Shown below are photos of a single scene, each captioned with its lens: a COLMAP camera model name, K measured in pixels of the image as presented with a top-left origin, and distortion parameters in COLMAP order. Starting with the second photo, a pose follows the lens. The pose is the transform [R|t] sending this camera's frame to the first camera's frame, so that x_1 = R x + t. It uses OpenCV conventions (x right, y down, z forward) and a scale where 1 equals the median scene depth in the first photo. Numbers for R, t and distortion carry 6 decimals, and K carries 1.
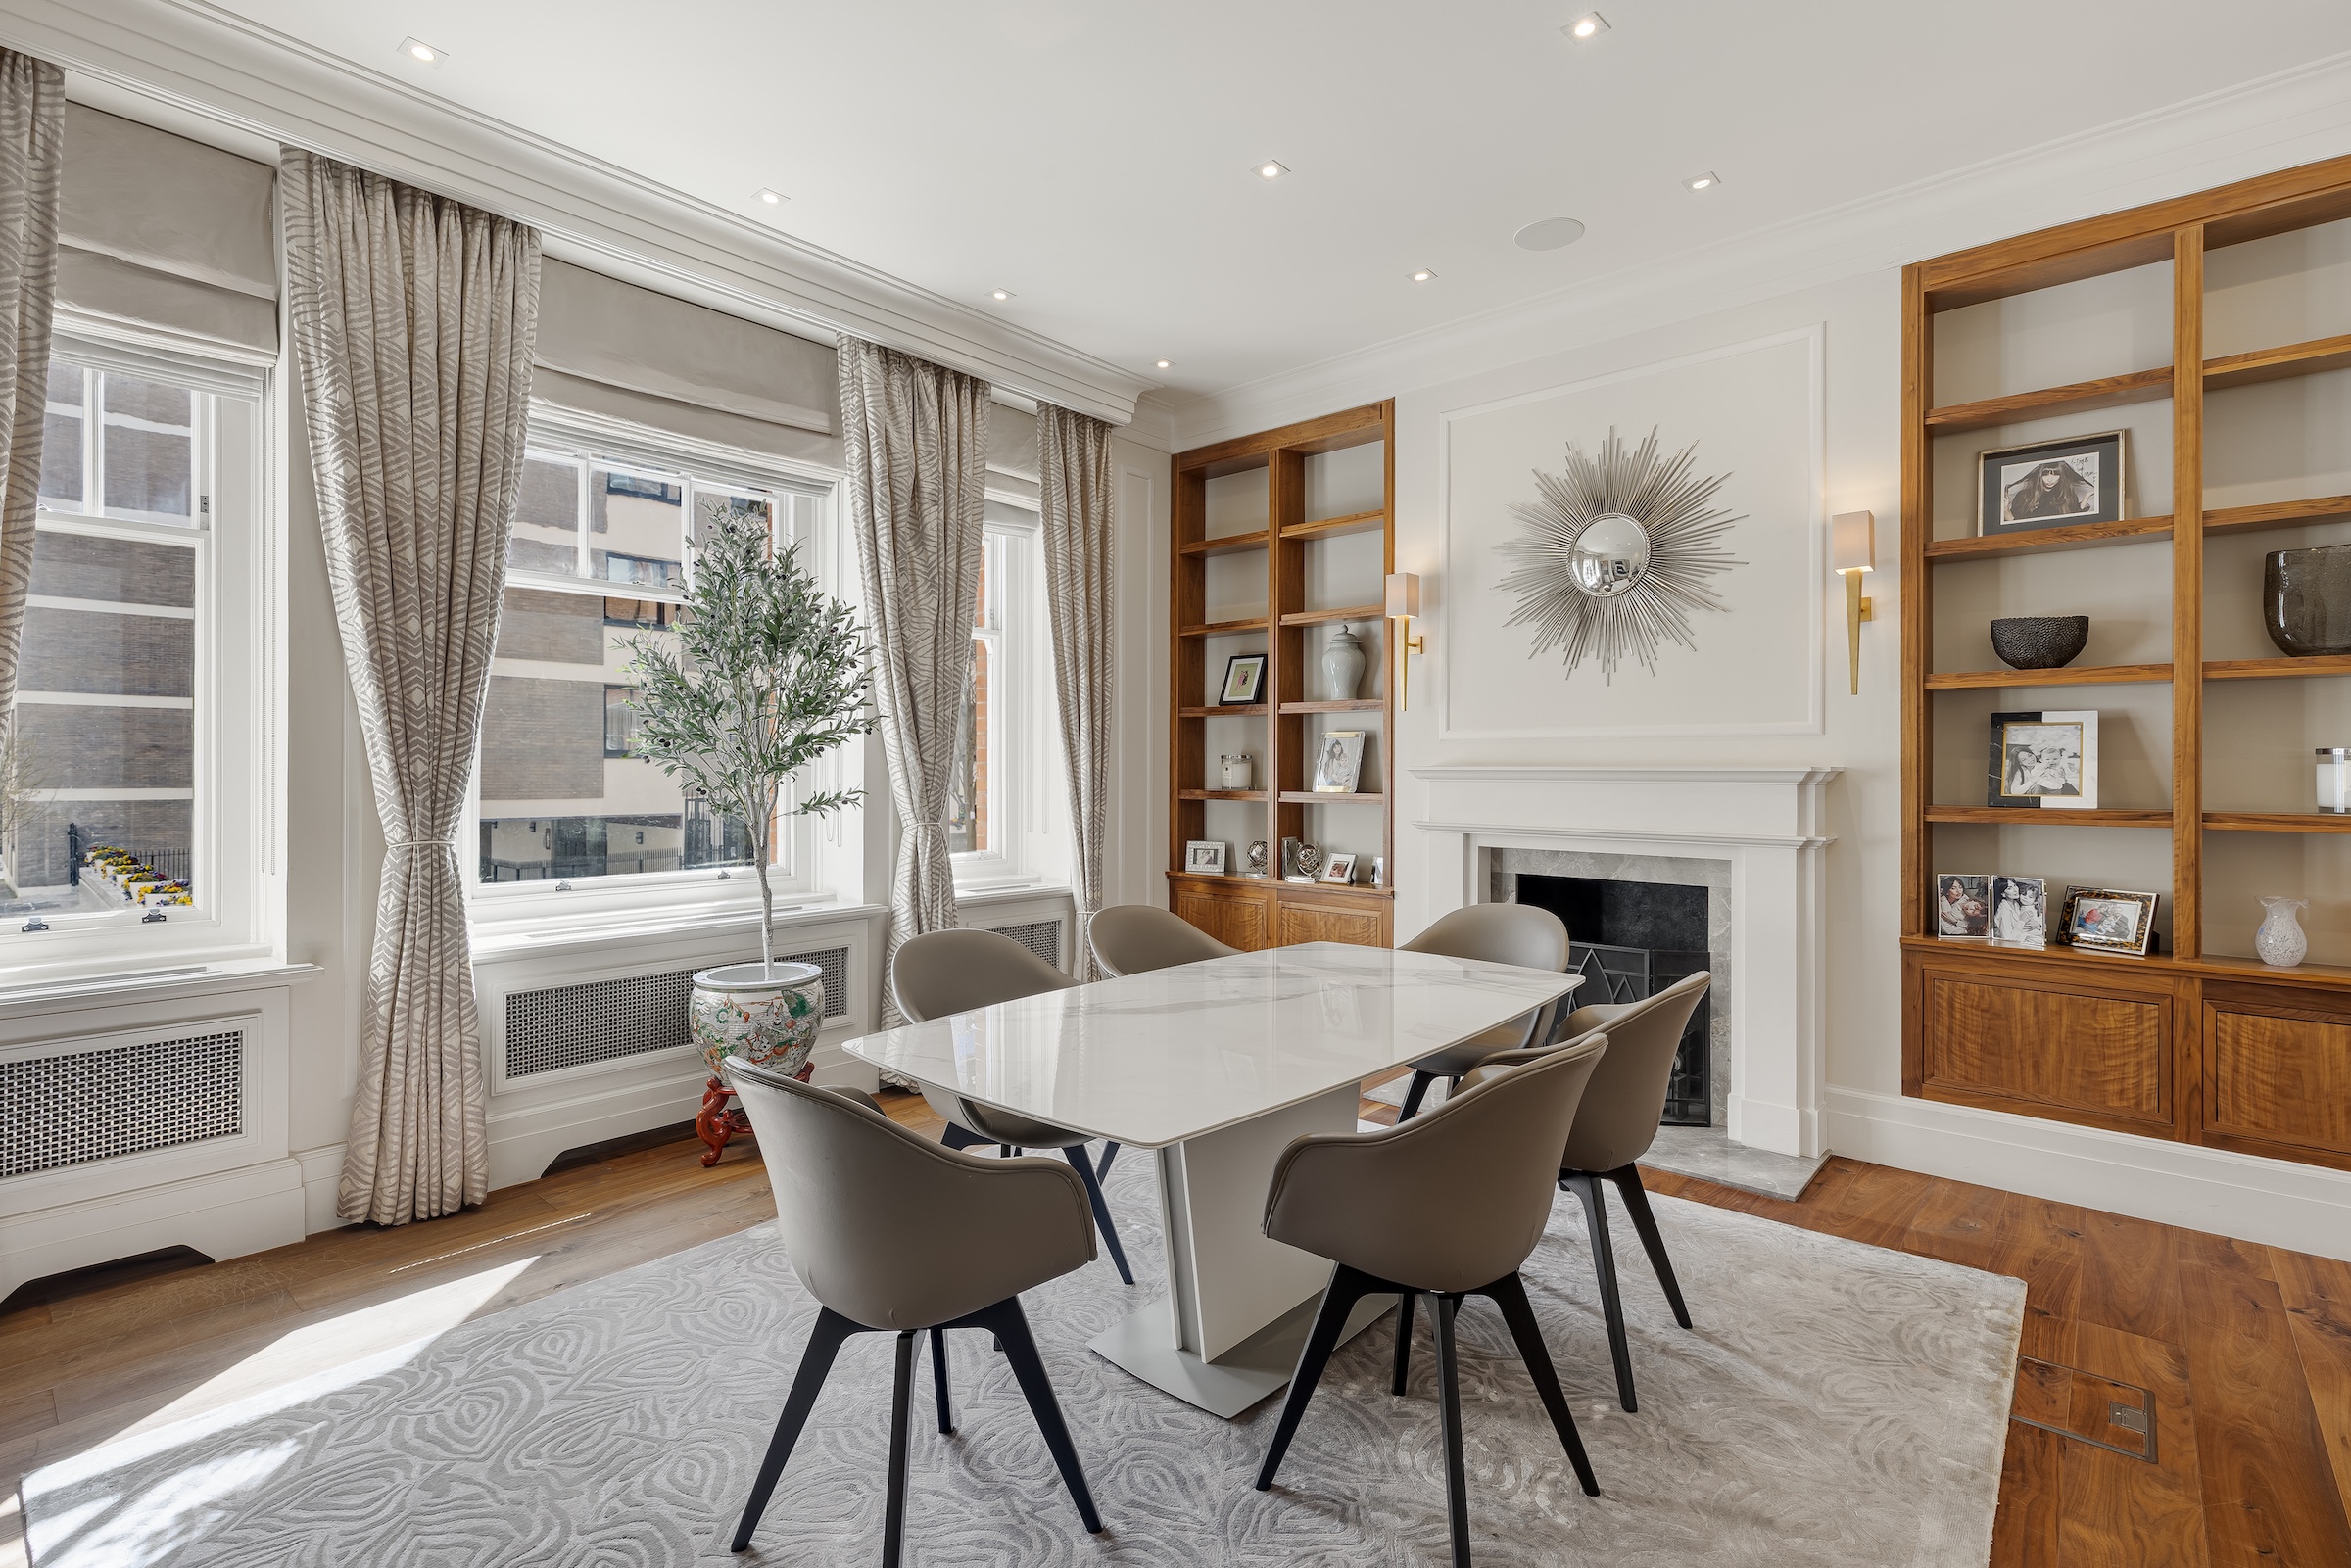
lens RADIAL K [[1072.2, 0, 1175.7], [0, 1072.2, 767.2], [0, 0, 1]] dist [0.005062, -0.000863]
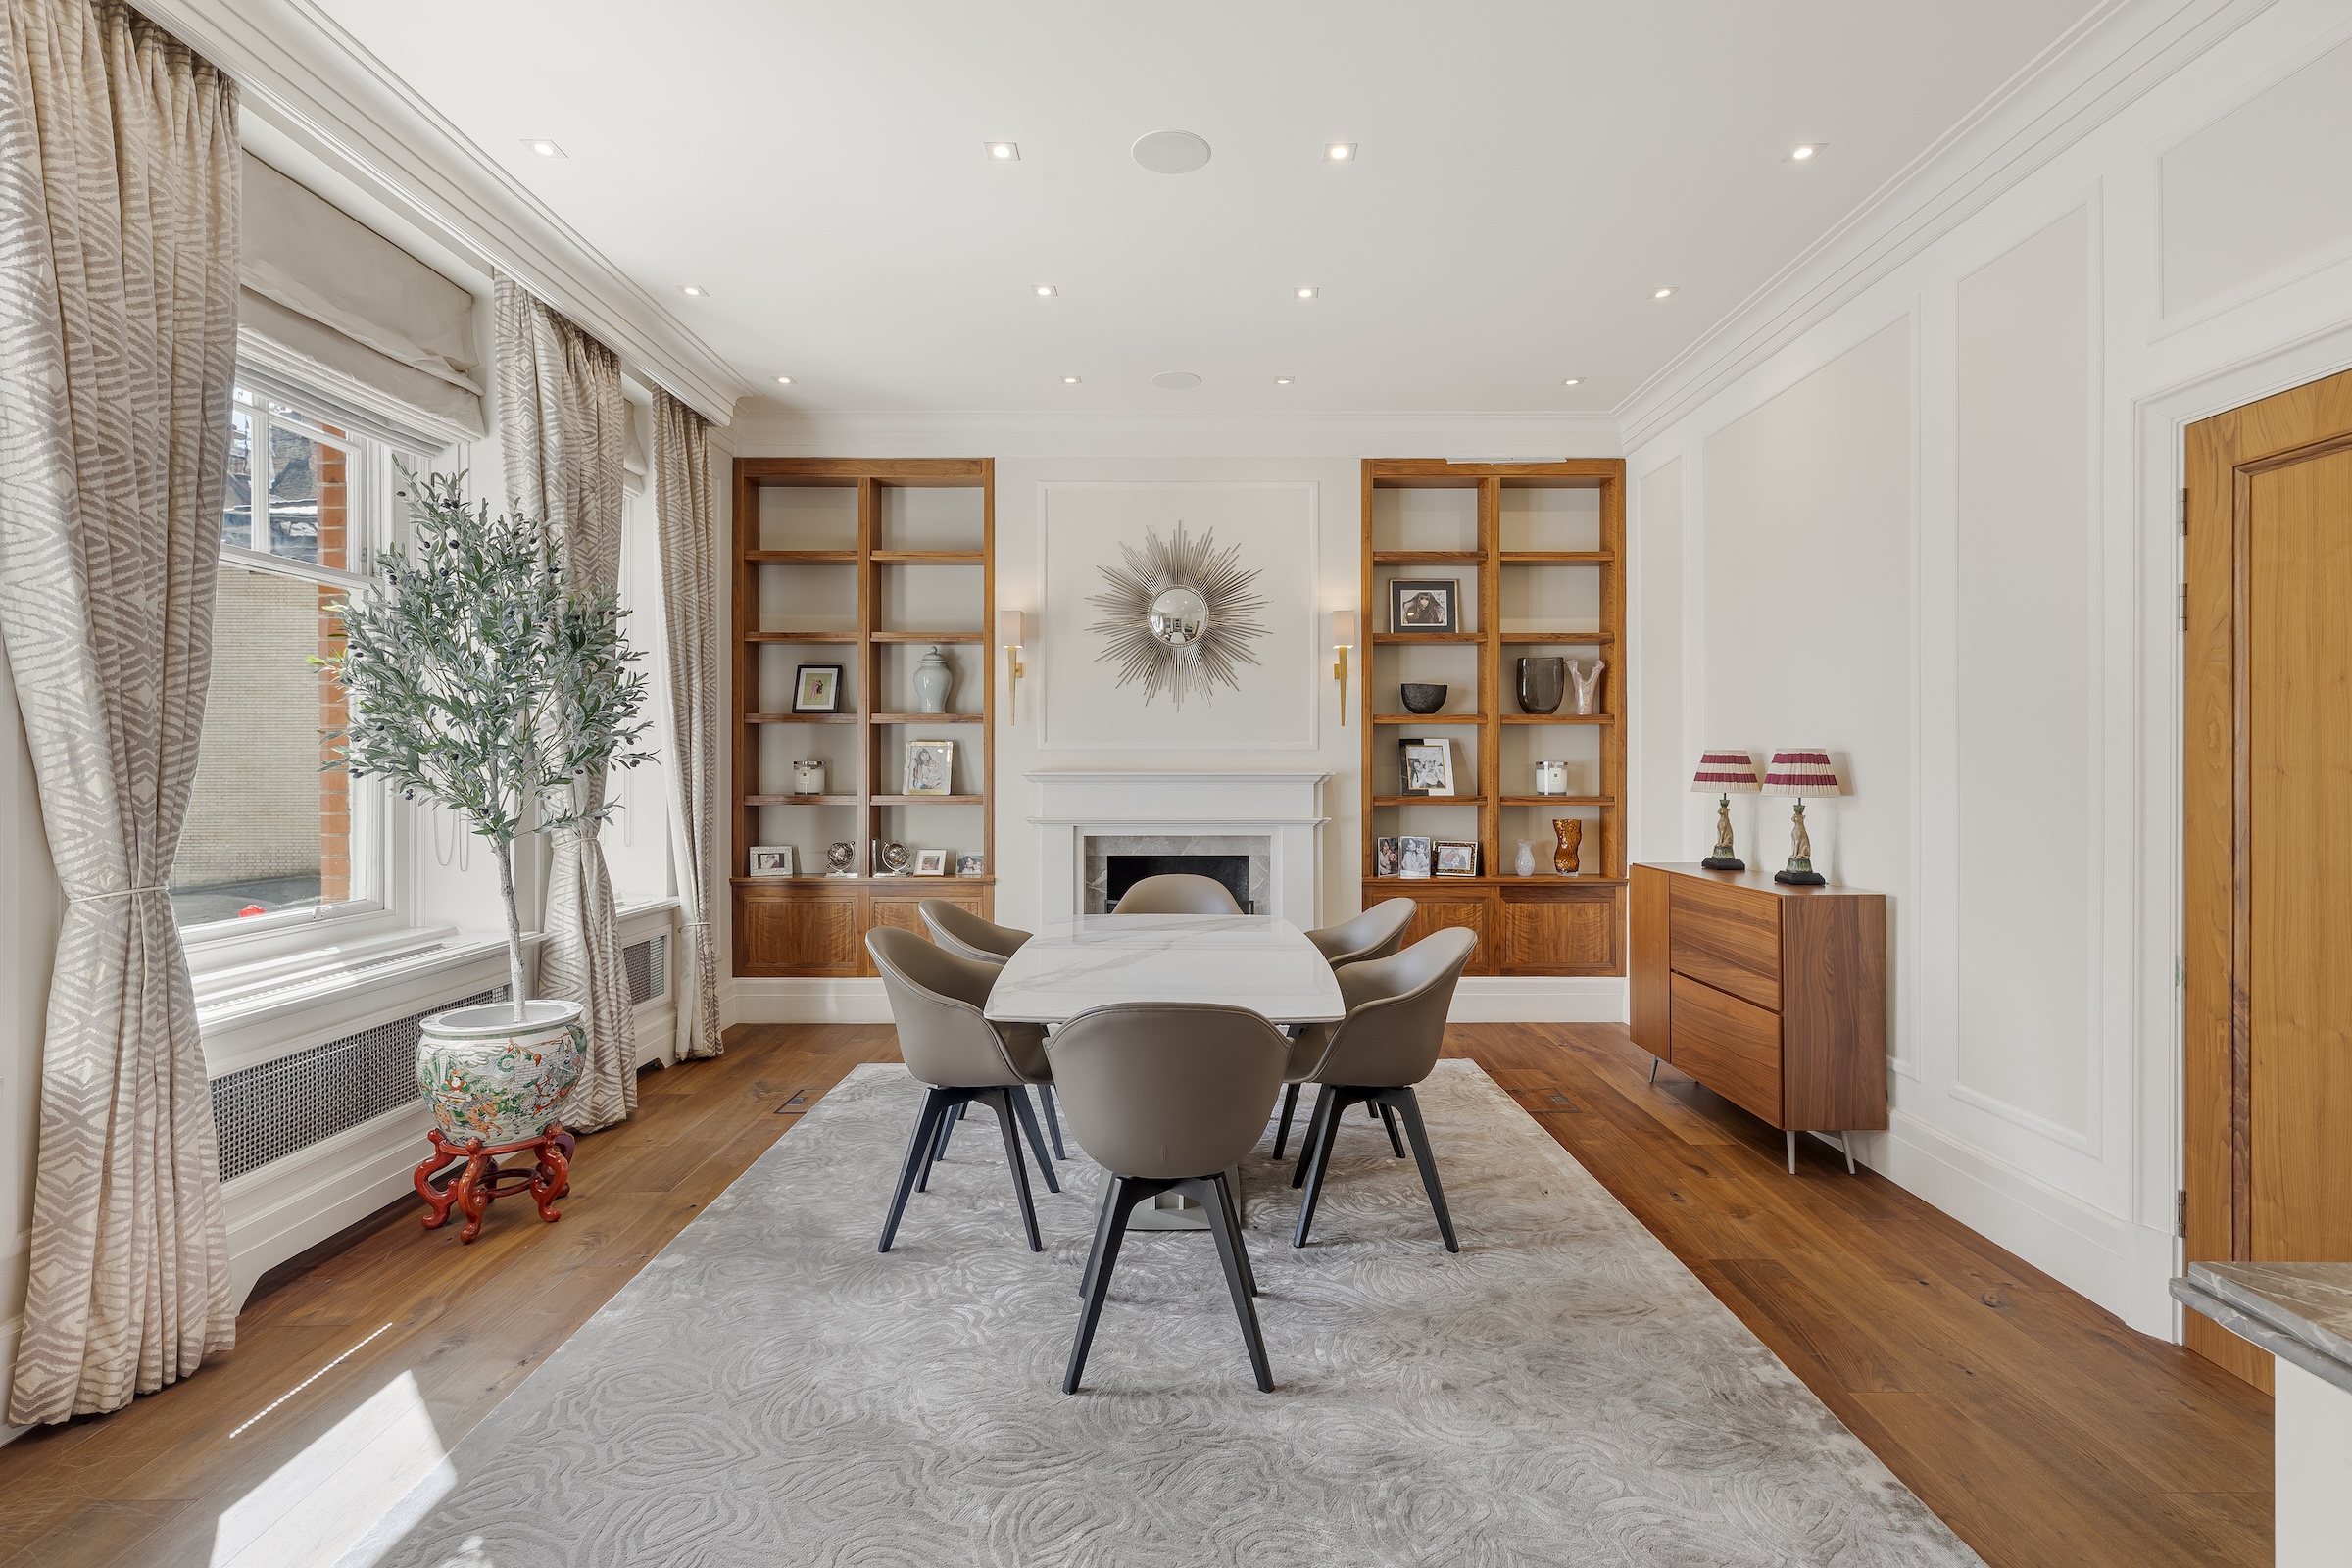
lens RADIAL K [[1072.8, 0, 1176.2], [0, 1072.8, 767.2], [0, 0, 1]] dist [0.005062, -0.000863]
pose [[0.758457, -0.004491, 0.651707, -0.574788], [0.002200, 0.999988, 0.004331, -0.014628], [-0.651719, -0.001851, 0.758458, -0.030234]]
